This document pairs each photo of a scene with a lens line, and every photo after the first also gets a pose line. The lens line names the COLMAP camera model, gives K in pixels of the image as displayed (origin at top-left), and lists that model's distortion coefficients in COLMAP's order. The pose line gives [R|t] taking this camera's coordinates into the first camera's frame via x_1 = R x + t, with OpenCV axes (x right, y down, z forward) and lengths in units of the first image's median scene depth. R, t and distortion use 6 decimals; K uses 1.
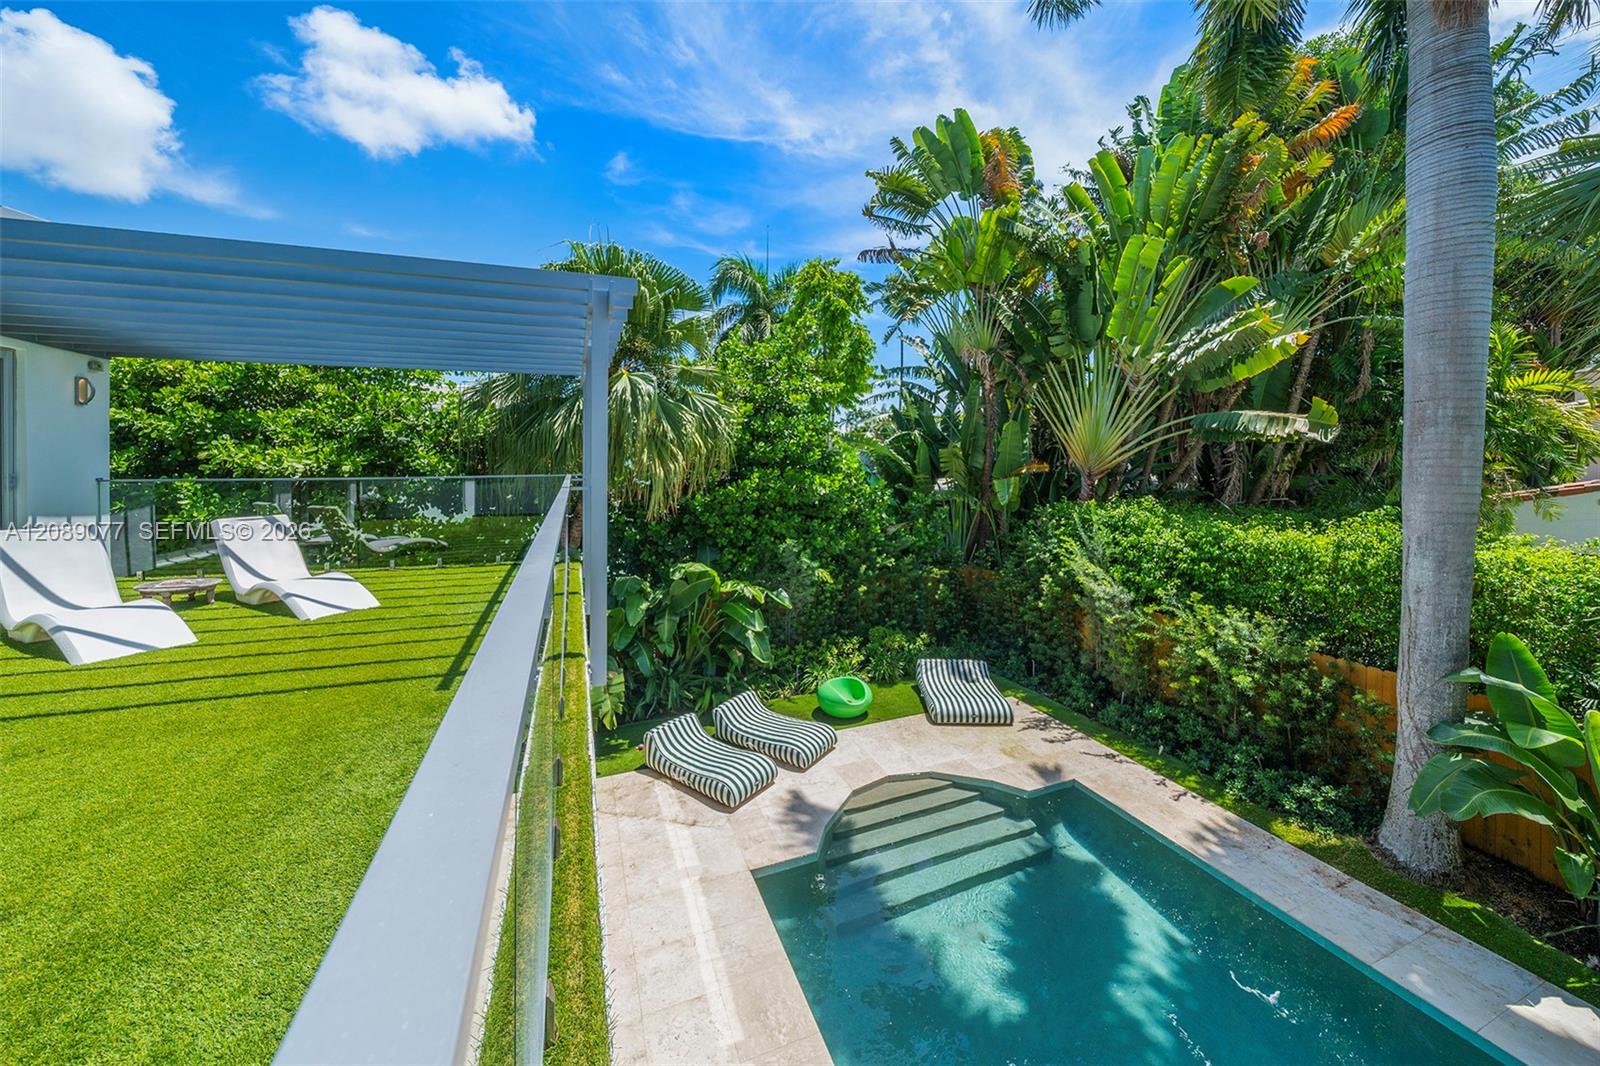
lens RADIAL K [[558.6, 0, 775.1], [0, 558.6, 447.5], [0, 0, 1]] dist [-0.004230, 0.001333]
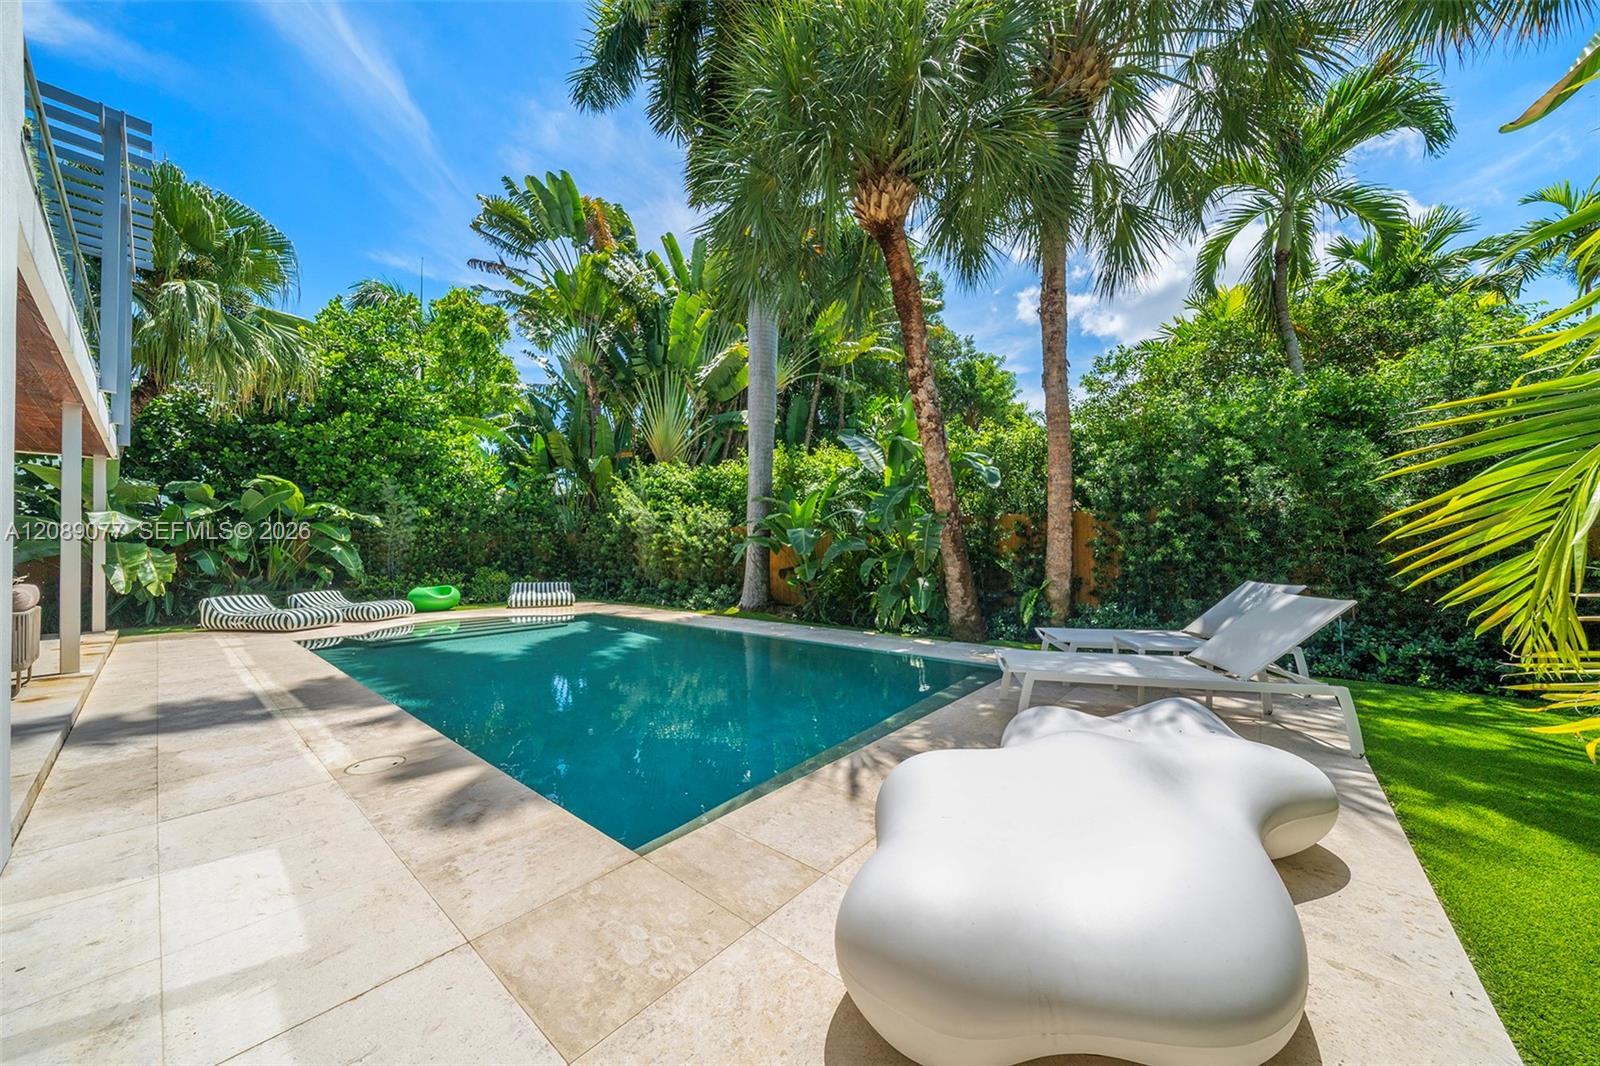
lens RADIAL K [[558.6, 0, 791.6], [0, 558.6, 550.2], [0, 0, 1]] dist [-0.004230, 0.001333]
pose [[0.873844, -0.000294, 0.486207, 0.167203], [0.008009, 0.999873, -0.013791, 0.284168], [-0.486141, 0.015945, 0.873735, -0.356342]]
